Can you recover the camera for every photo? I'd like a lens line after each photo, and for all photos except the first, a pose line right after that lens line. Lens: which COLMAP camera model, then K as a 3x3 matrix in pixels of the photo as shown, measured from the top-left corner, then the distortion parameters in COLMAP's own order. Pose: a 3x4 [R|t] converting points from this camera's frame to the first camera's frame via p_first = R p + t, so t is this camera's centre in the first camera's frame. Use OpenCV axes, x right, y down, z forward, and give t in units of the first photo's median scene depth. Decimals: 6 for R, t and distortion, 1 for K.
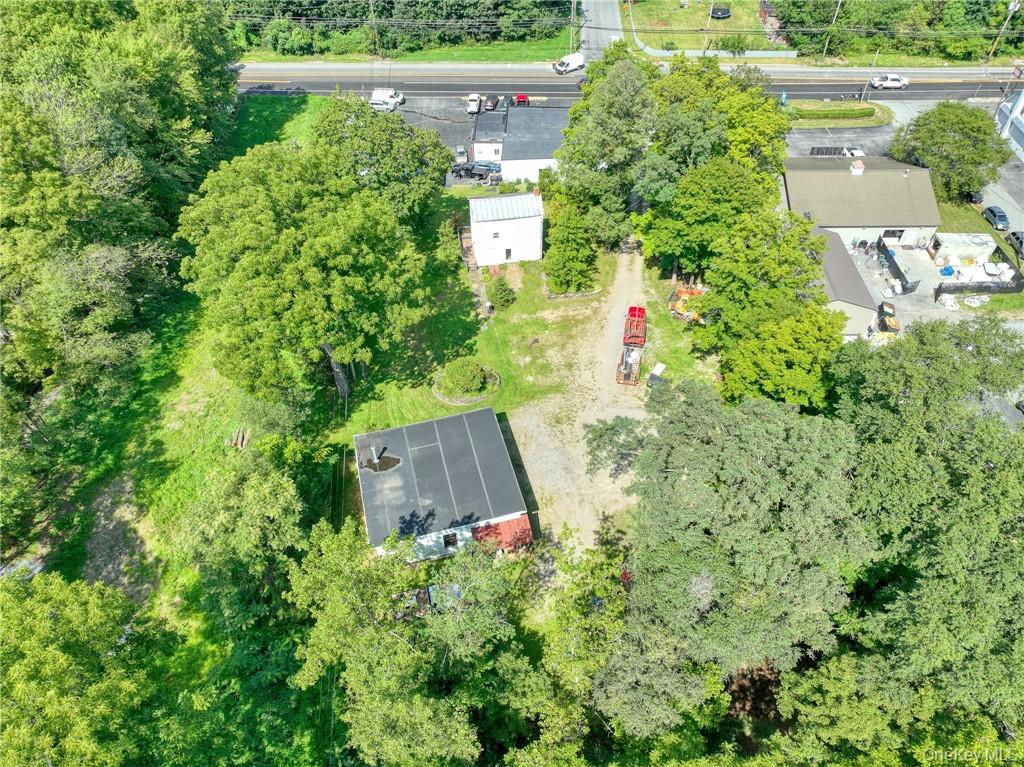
lens RADIAL K [[717.3, 0, 521.1], [0, 717.3, 384.5], [0, 0, 1]] dist [0.002291, 0.011196]
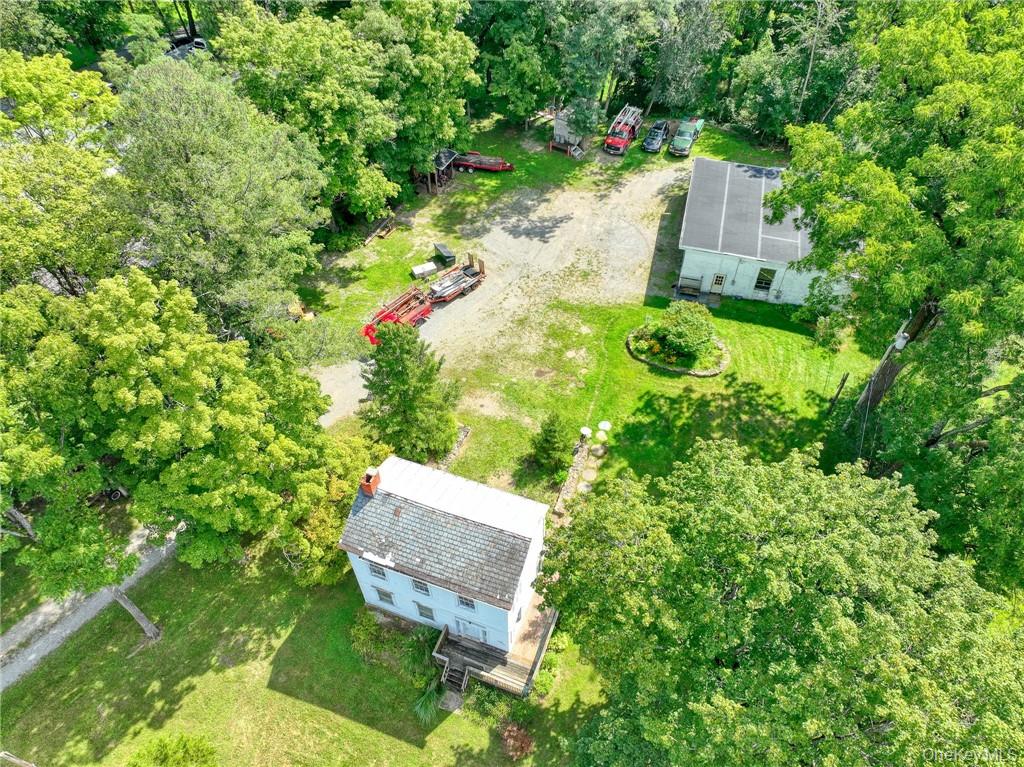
lens RADIAL K [[717.3, 0, 518.6], [0, 717.3, 378.6], [0, 0, 1]] dist [0.002291, 0.011196]
pose [[-0.867644, -0.371185, 0.330781, -0.184803], [0.366431, -0.027737, 0.930032, -0.703855], [-0.336039, 0.928145, 0.160080, 1.003346]]
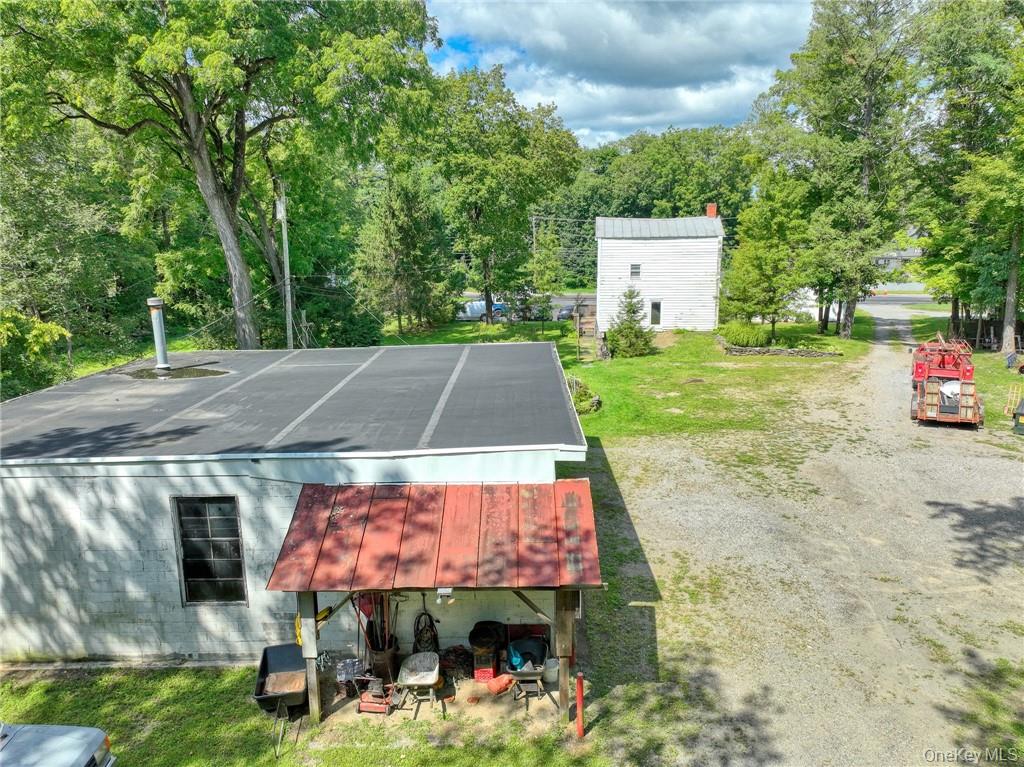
lens RADIAL K [[717.3, 0, 516.7], [0, 717.3, 385.7], [0, 0, 1]] dist [0.002291, 0.011196]
pose [[0.963159, 0.051229, -0.264008, 0.034247], [-0.193059, 0.815137, -0.546150, 0.229760], [0.187224, 0.576998, 0.794997, 0.686322]]
